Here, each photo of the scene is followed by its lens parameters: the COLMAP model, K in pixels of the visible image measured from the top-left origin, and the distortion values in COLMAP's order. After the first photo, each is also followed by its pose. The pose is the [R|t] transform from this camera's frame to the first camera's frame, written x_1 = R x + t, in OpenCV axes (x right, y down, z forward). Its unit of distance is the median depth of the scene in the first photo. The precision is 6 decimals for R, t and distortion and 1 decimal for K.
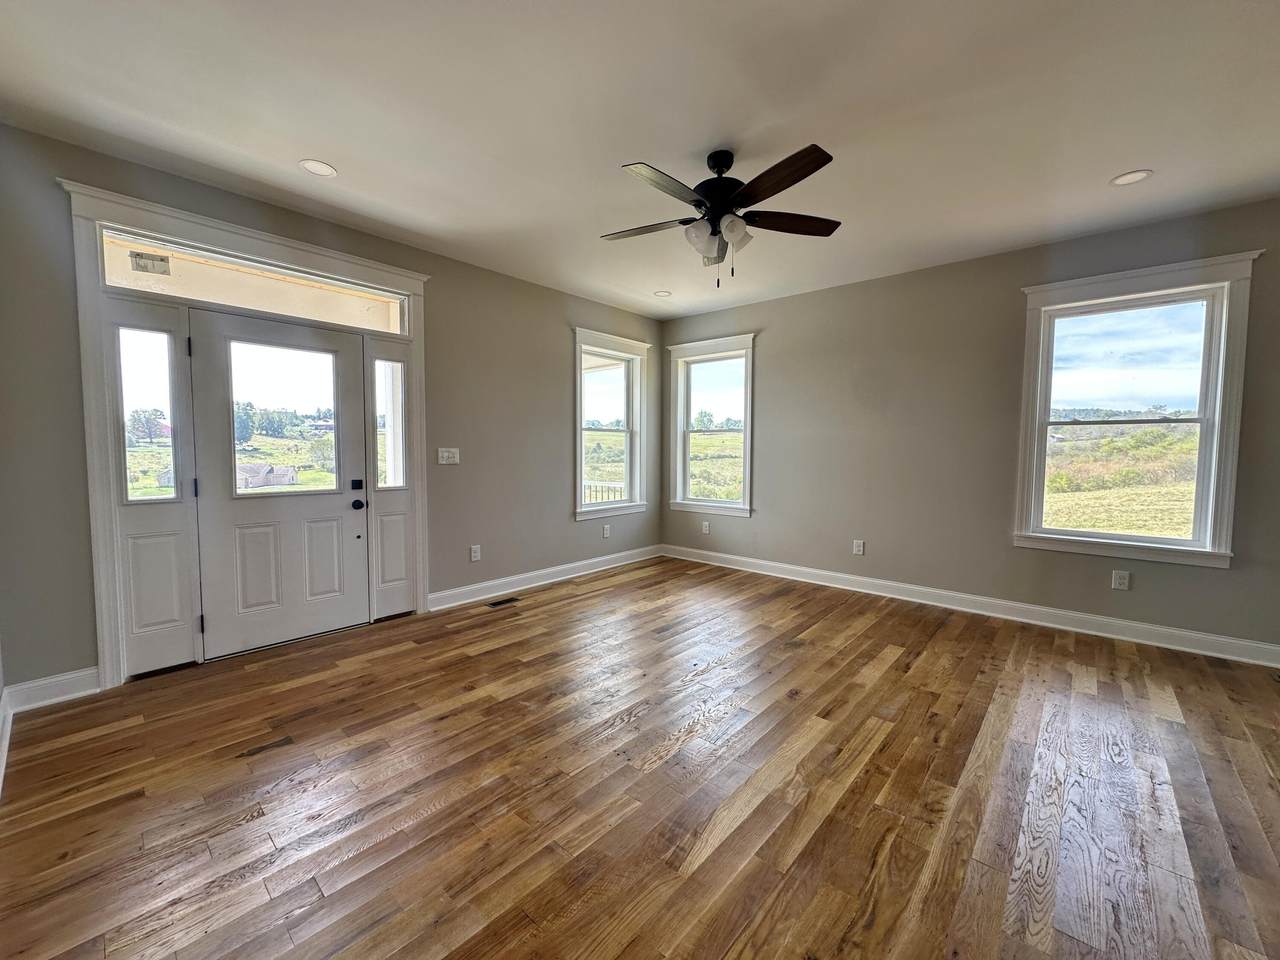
lens RADIAL K [[513.2, 0, 636.2], [0, 513.2, 478.1], [0, 0, 1]] dist [-0.000872, -0.000084]
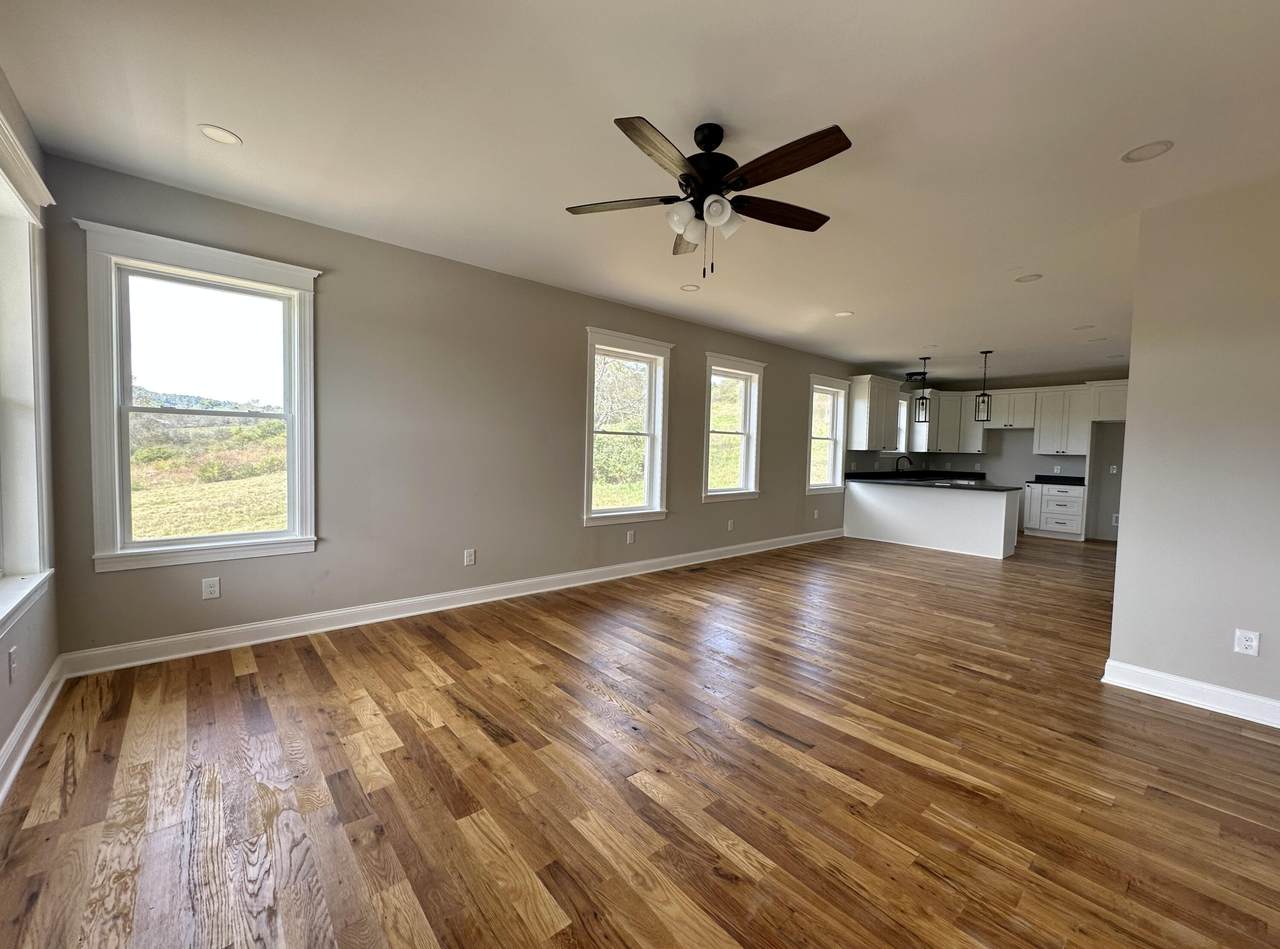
lens RADIAL K [[521.7, 0, 636.8], [0, 521.7, 474.9], [0, 0, 1]] dist [-0.000622, -0.000429]
pose [[0.128753, -0.051101, 0.990359, -0.531519], [0.033108, 0.998336, 0.047209, -0.054363], [-0.991124, 0.026711, 0.130230, 0.701405]]
